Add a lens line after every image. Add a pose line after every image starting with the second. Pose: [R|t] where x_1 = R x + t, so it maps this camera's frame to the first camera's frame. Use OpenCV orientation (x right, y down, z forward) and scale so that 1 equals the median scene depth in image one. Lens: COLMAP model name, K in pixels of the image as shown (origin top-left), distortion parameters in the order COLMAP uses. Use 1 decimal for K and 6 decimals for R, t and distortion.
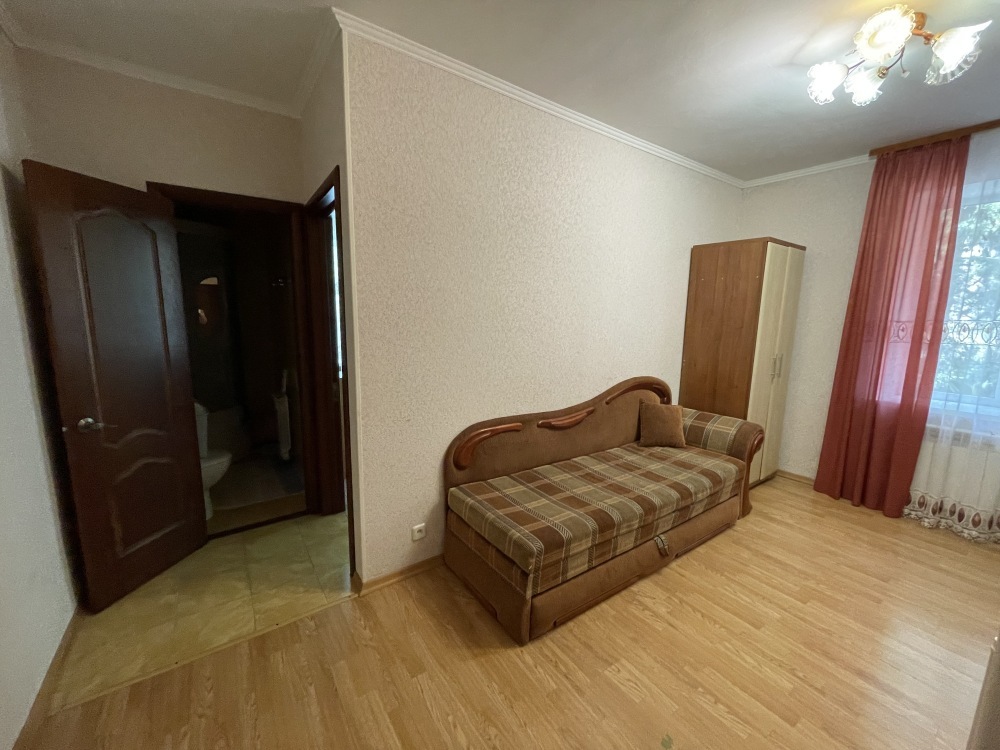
lens RADIAL K [[404.0, 0, 500.8], [0, 404.0, 372.6], [0, 0, 1]] dist [-0.002362, 0.000074]
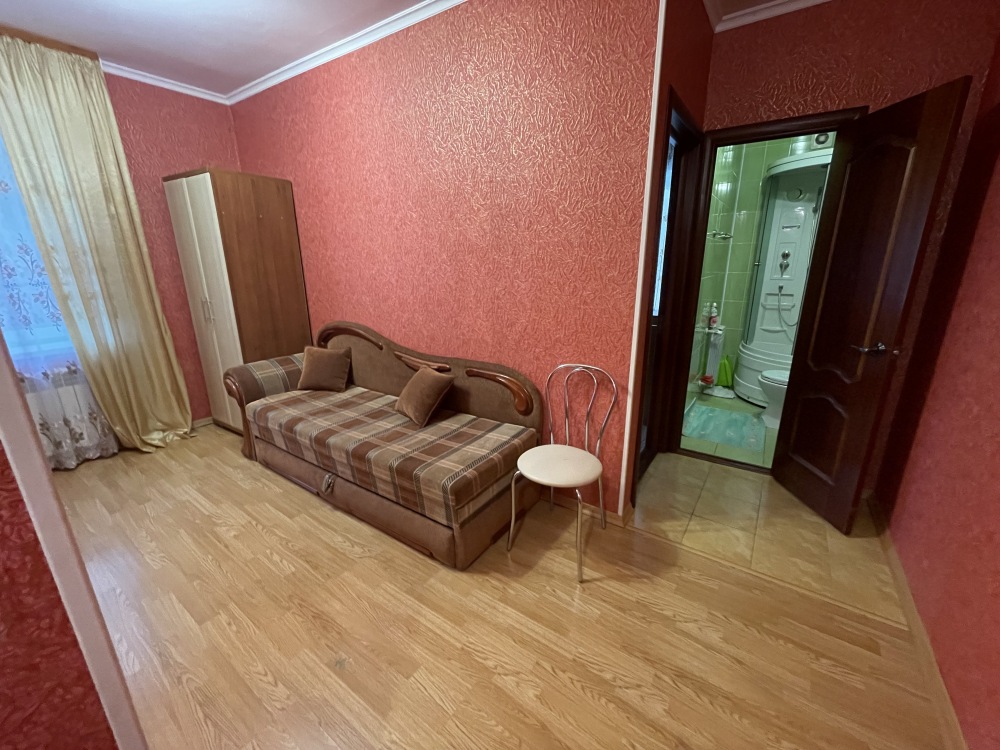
lens RADIAL K [[404.0, 0, 500.8], [0, 404.0, 372.6], [0, 0, 1]] dist [-0.002362, 0.000074]
pose [[0.362705, 0.230065, -0.903059, 1.306307], [-0.103448, 0.972998, 0.206334, -0.097947], [0.926144, 0.018582, 0.376711, 0.924212]]
